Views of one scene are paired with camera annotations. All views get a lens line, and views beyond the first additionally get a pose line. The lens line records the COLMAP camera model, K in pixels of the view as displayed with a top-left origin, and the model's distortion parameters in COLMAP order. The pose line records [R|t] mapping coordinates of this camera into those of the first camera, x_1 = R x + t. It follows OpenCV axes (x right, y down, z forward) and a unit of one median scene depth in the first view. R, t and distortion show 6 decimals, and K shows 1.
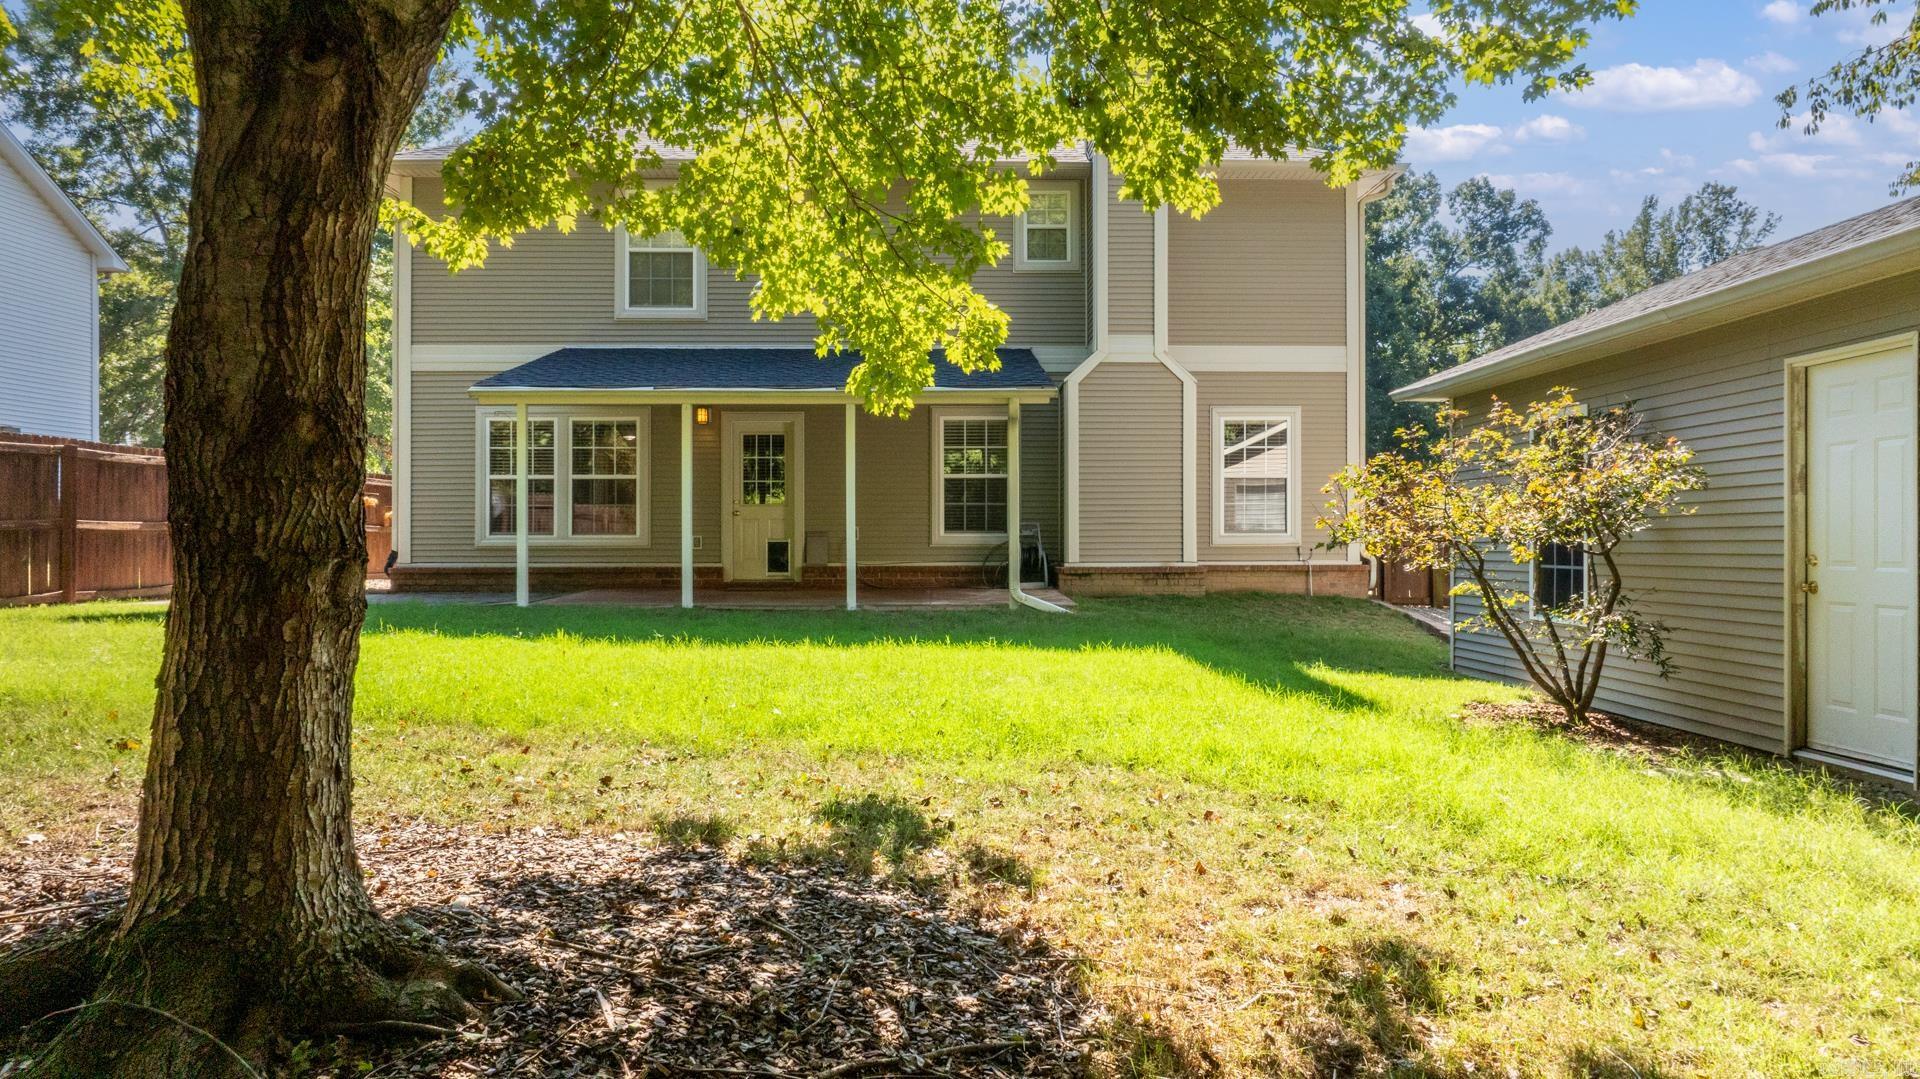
lens RADIAL K [[1342.8, 0, 960.0], [0, 1342.8, 539.5], [0, 0, 1]] dist [-0.010896, 0.000711]
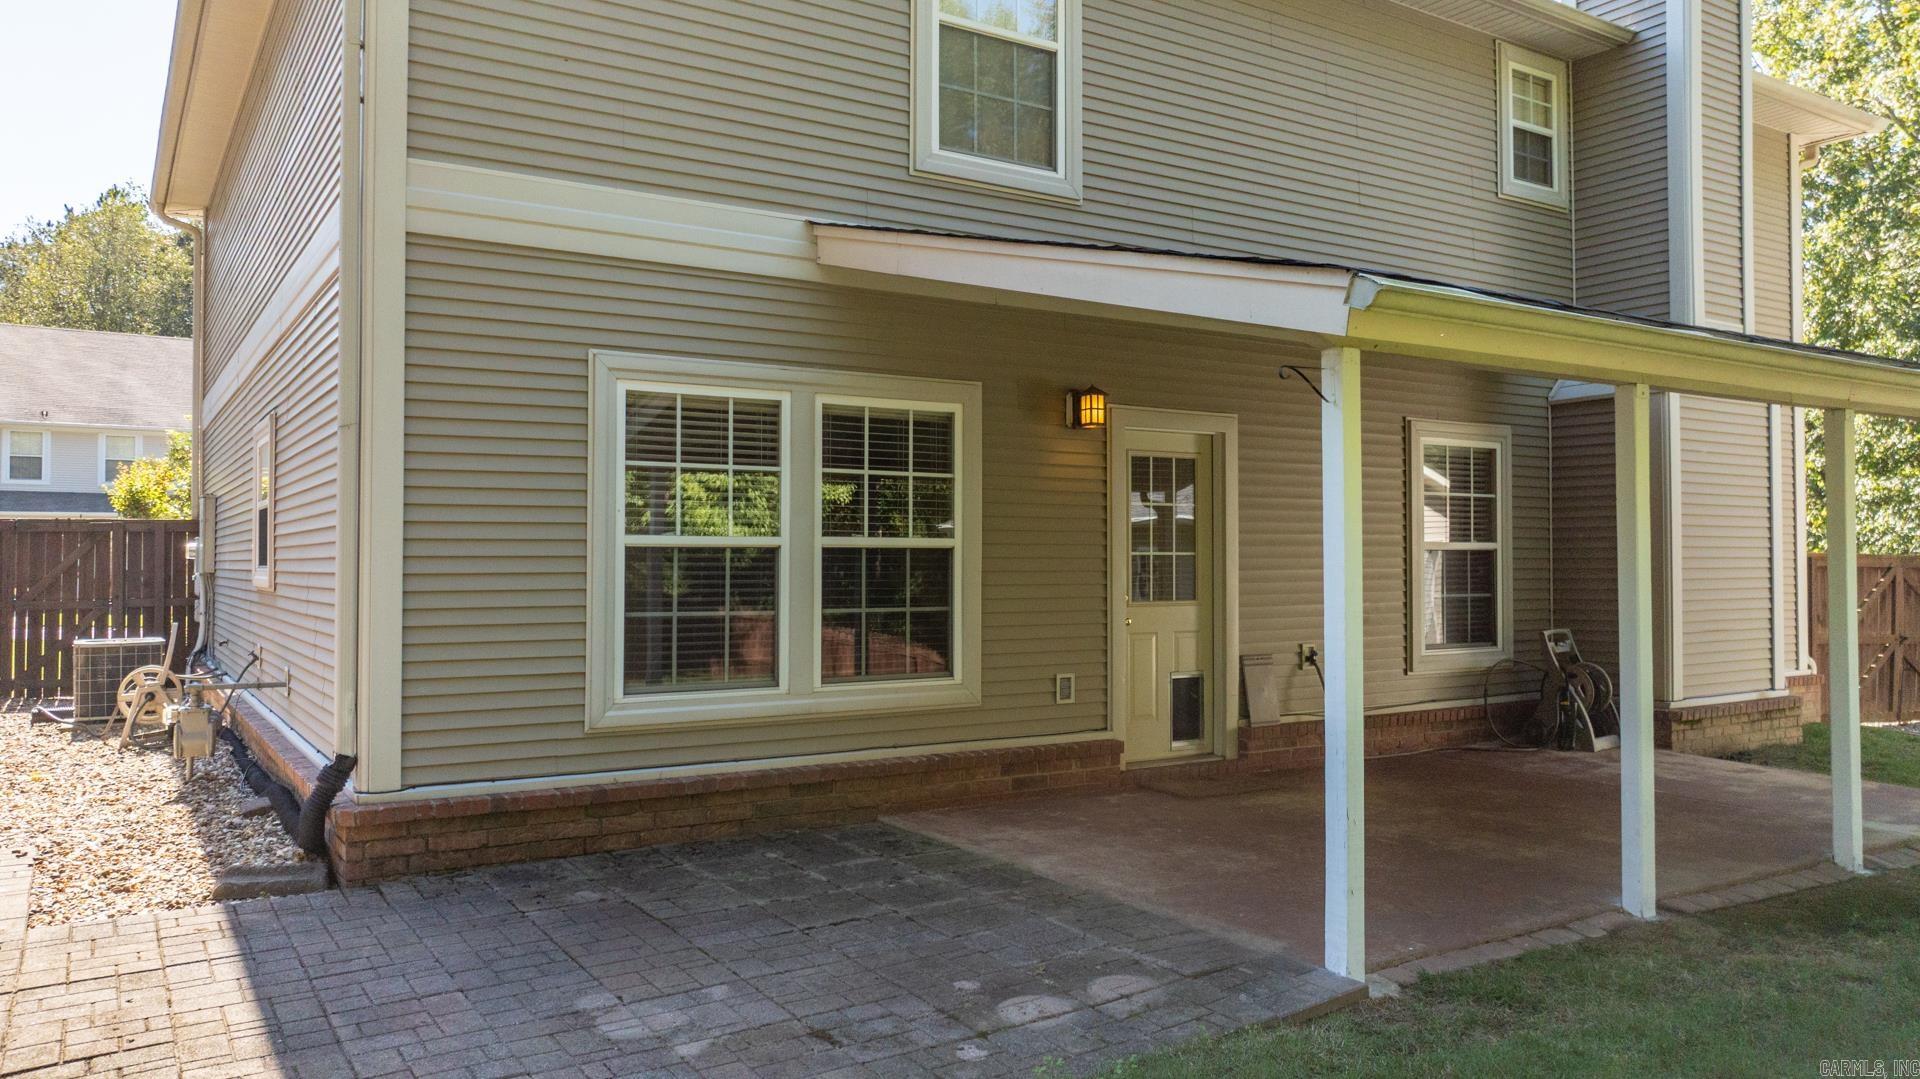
lens RADIAL K [[1342.8, 0, 960.0], [0, 1342.8, 539.5], [0, 0, 1]] dist [-0.010896, 0.000711]
pose [[0.855503, 0.010543, 0.517691, -0.464483], [-0.000167, 0.999798, -0.020087, -0.039152], [-0.517798, 0.017098, 0.855332, 0.629939]]
